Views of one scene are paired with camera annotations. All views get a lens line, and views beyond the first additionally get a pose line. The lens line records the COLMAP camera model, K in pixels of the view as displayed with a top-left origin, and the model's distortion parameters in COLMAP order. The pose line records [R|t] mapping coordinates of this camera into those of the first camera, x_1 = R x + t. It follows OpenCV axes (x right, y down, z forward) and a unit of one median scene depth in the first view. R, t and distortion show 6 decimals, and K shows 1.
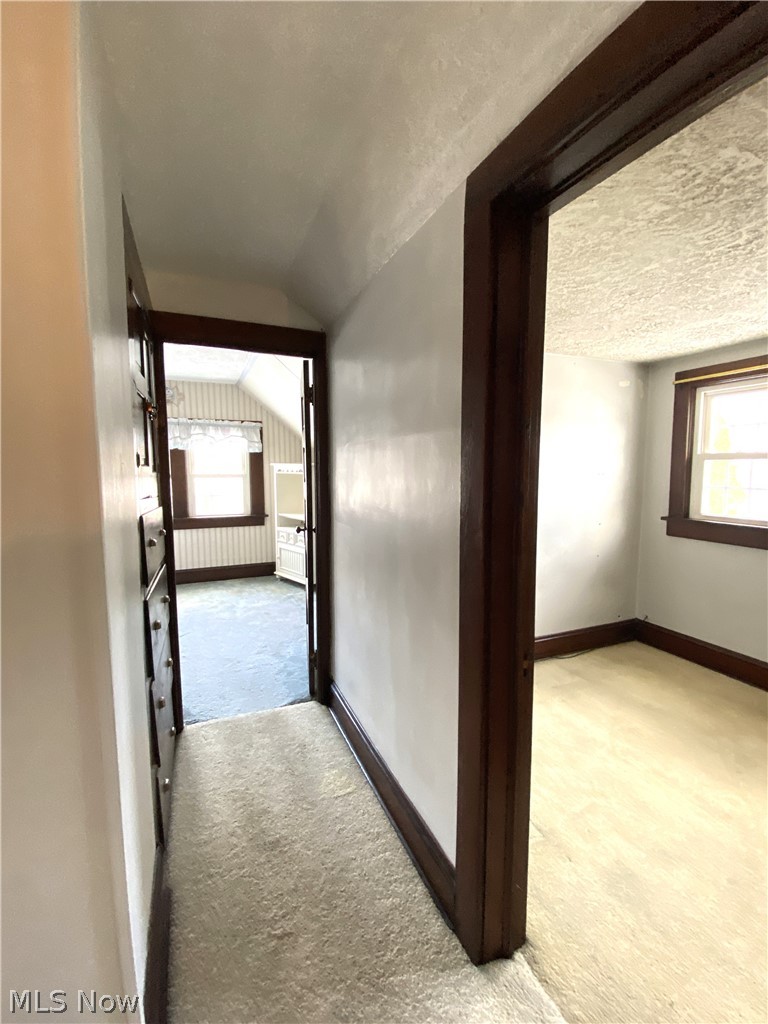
lens RADIAL K [[426.3, 0, 384.0], [0, 426.3, 512.0], [0, 0, 1]] dist [-0.030825, 0.000246]
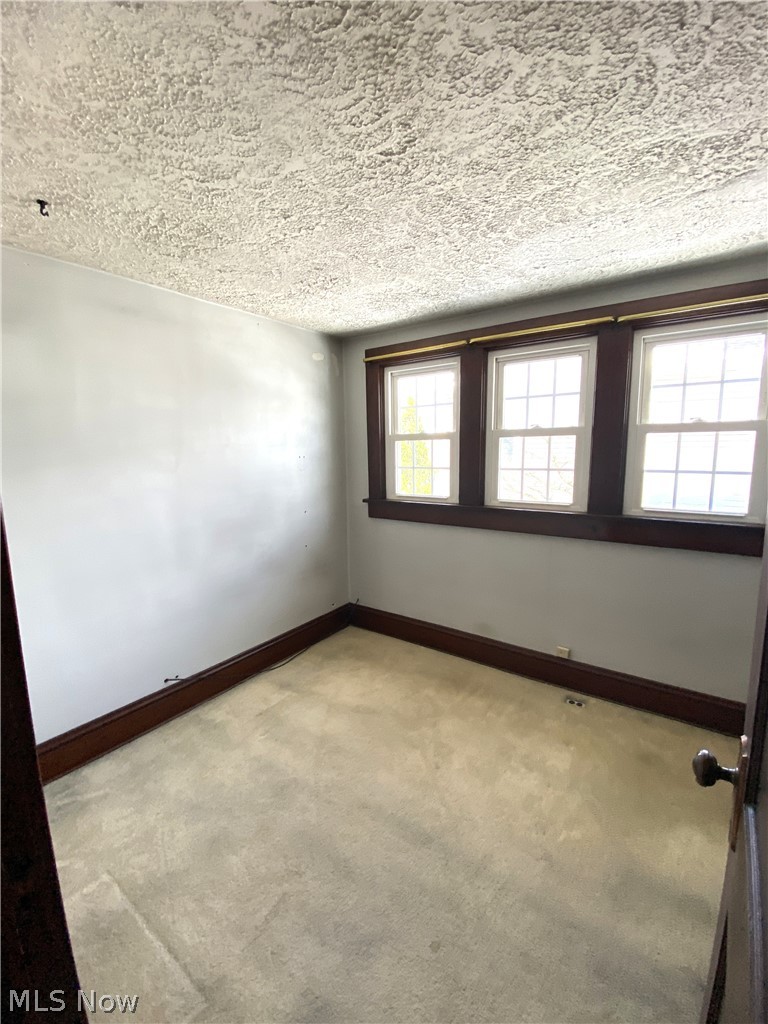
lens RADIAL K [[410.8, 0, 384.0], [0, 410.8, 512.0], [0, 0, 1]] dist [-0.041472, -0.000244]
pose [[0.835124, -0.084801, 0.543486, 0.207034], [0.060921, 0.996226, 0.061830, -0.017646], [-0.546678, -0.018526, 0.837138, 0.199598]]
